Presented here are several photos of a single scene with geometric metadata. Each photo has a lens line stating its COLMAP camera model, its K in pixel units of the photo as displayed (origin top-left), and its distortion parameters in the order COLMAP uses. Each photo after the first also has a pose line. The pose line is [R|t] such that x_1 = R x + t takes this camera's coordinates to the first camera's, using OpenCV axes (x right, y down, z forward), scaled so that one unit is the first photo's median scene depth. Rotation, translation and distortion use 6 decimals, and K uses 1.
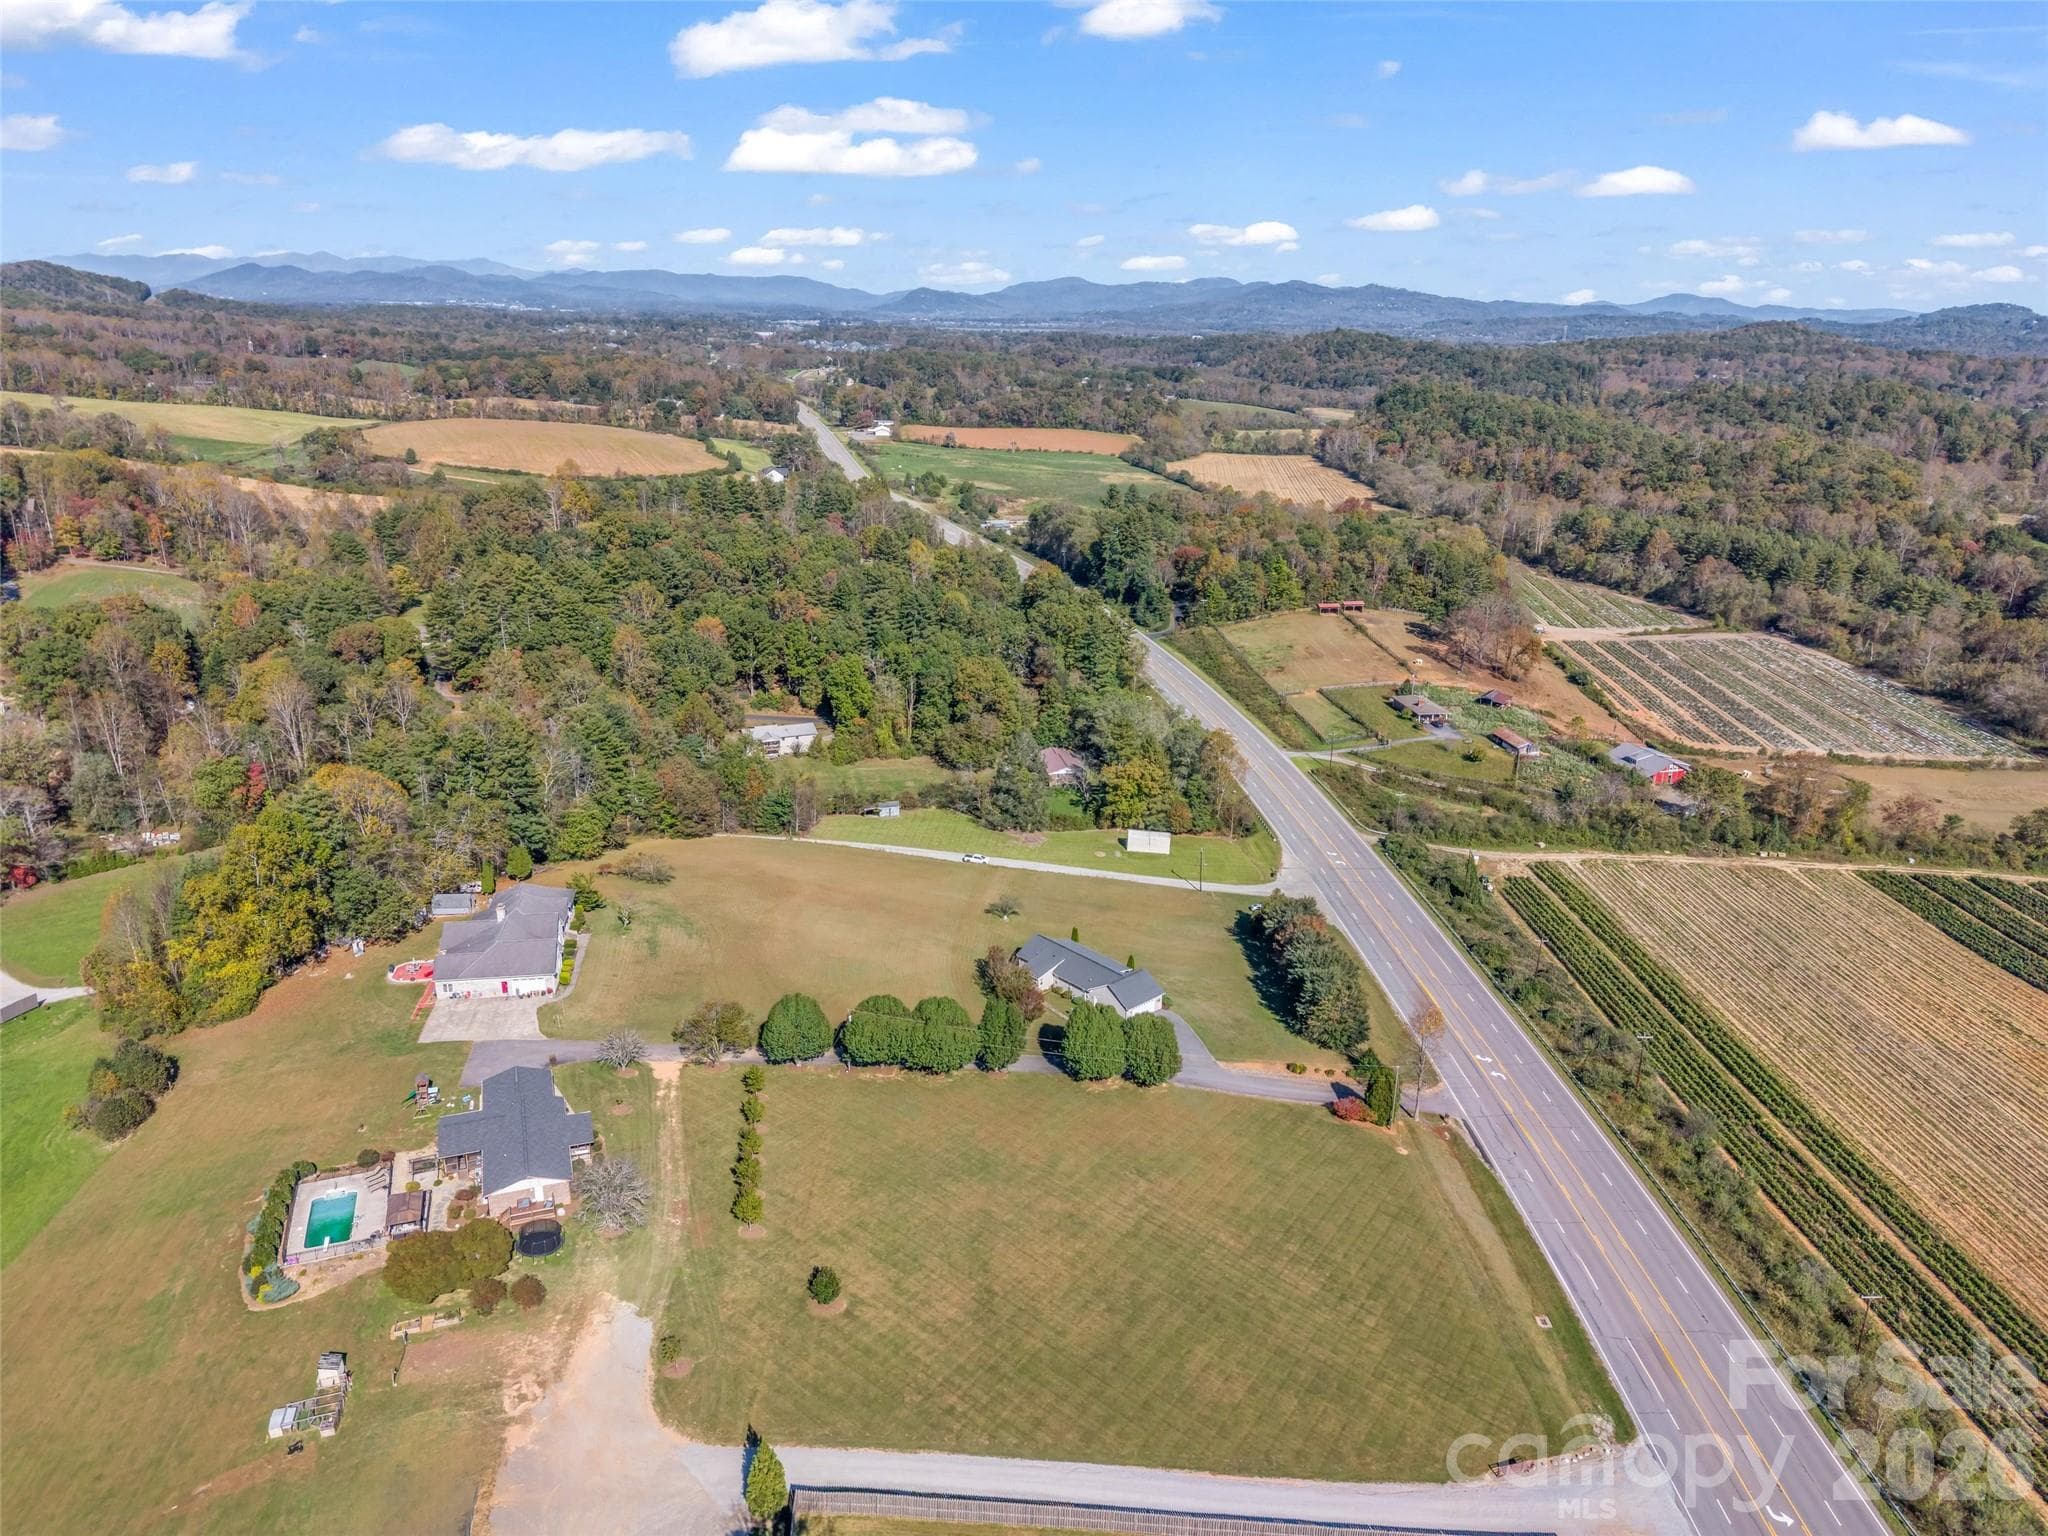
lens RADIAL K [[1383.3, 0, 1026.1], [0, 1383.3, 768.6], [0, 0, 1]] dist [0.035998, -0.039800]
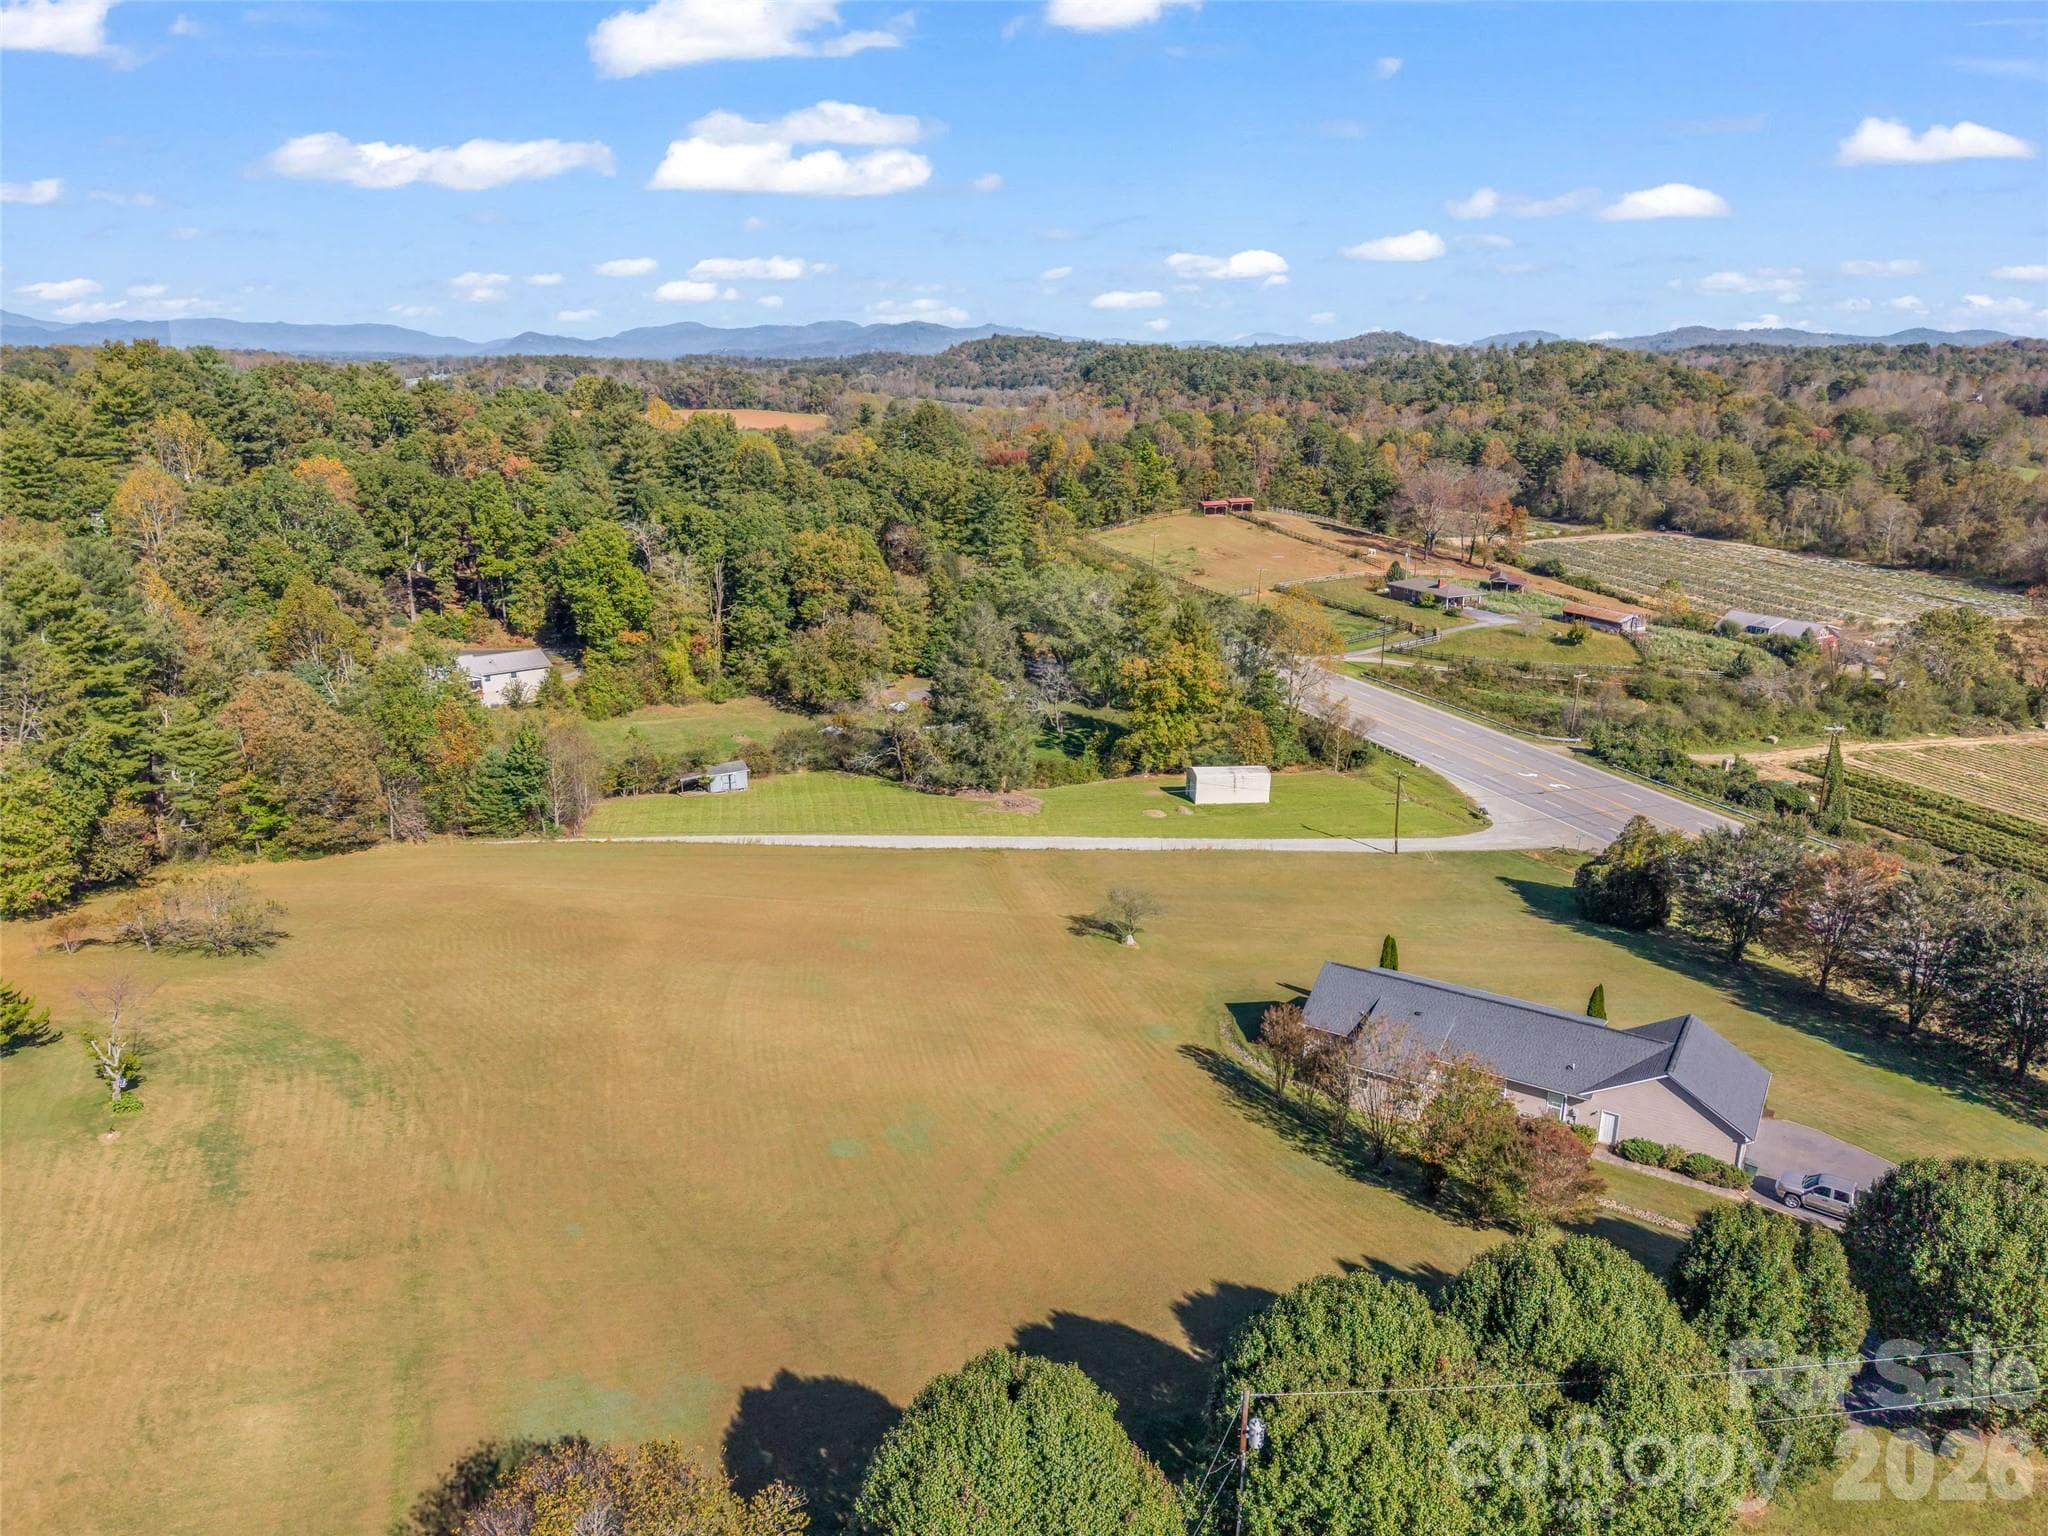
lens RADIAL K [[1388.0, 0, 1028.6], [0, 1388.0, 761.6], [0, 0, 1]] dist [0.026029, -0.025581]
pose [[0.965978, -0.087738, 0.243286, -0.092980], [0.096335, 0.995068, -0.023643, 0.037669], [-0.240011, 0.046276, 0.969667, 0.368176]]
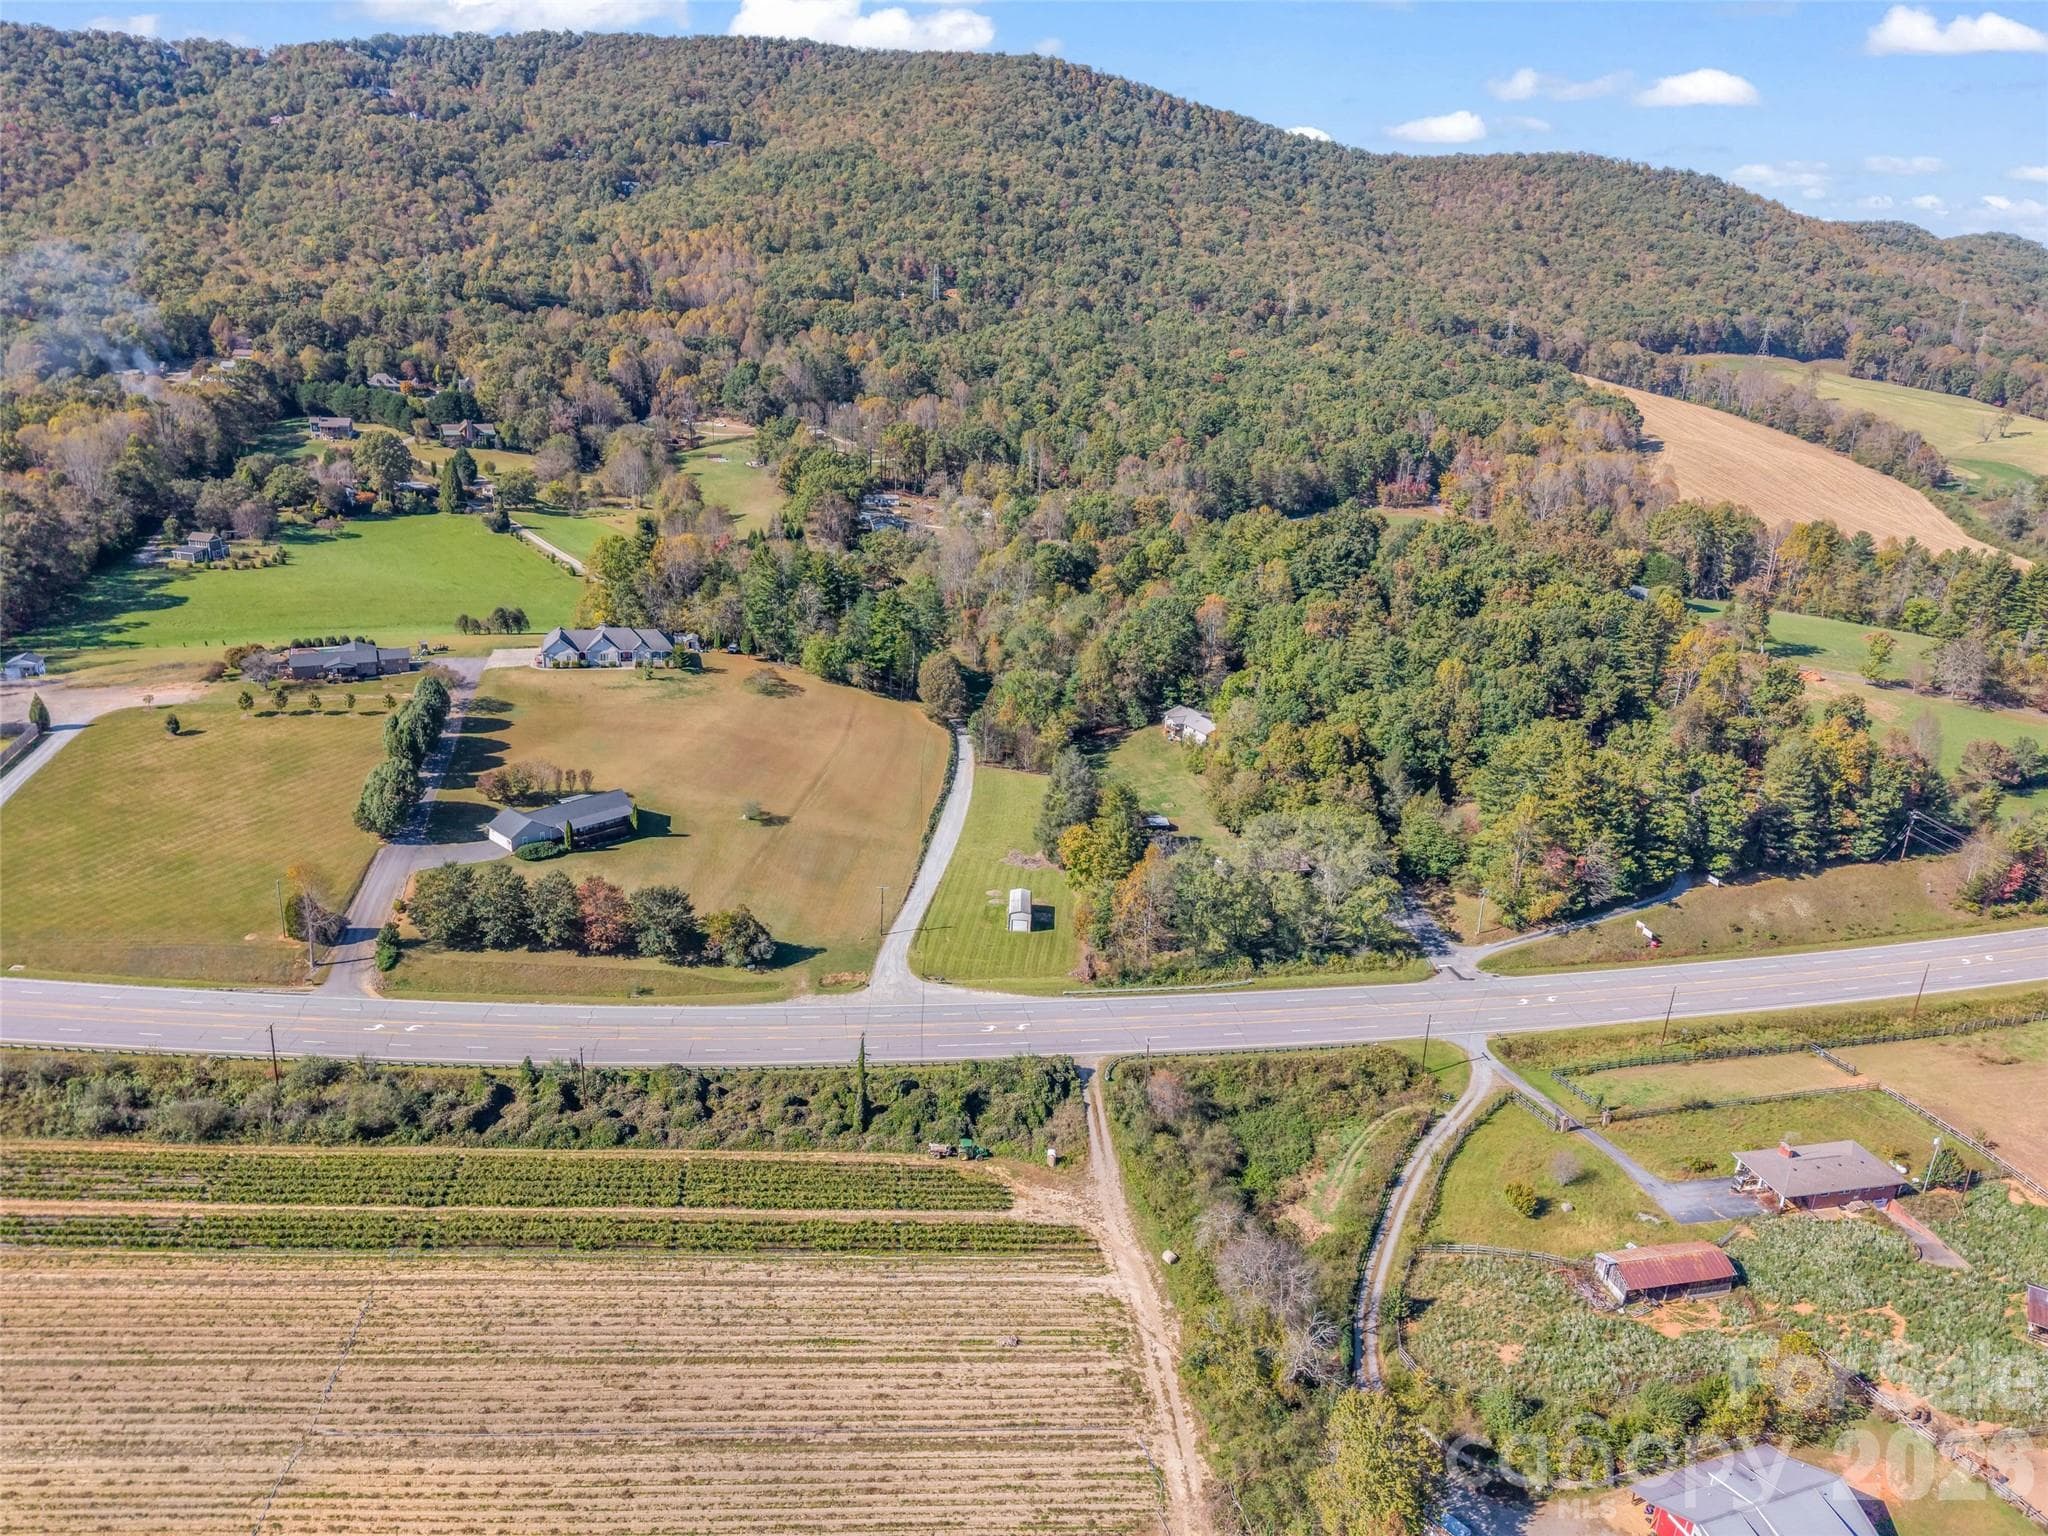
lens RADIAL K [[1443.3, 0, 1025.2], [0, 1443.3, 767.4], [0, 0, 1]] dist [0.029473, -0.030854]
pose [[0.066626, 0.315448, -0.946601, 0.671246], [-0.355768, 0.893863, 0.272833, -0.198946], [0.932196, 0.318592, 0.171781, 0.631500]]
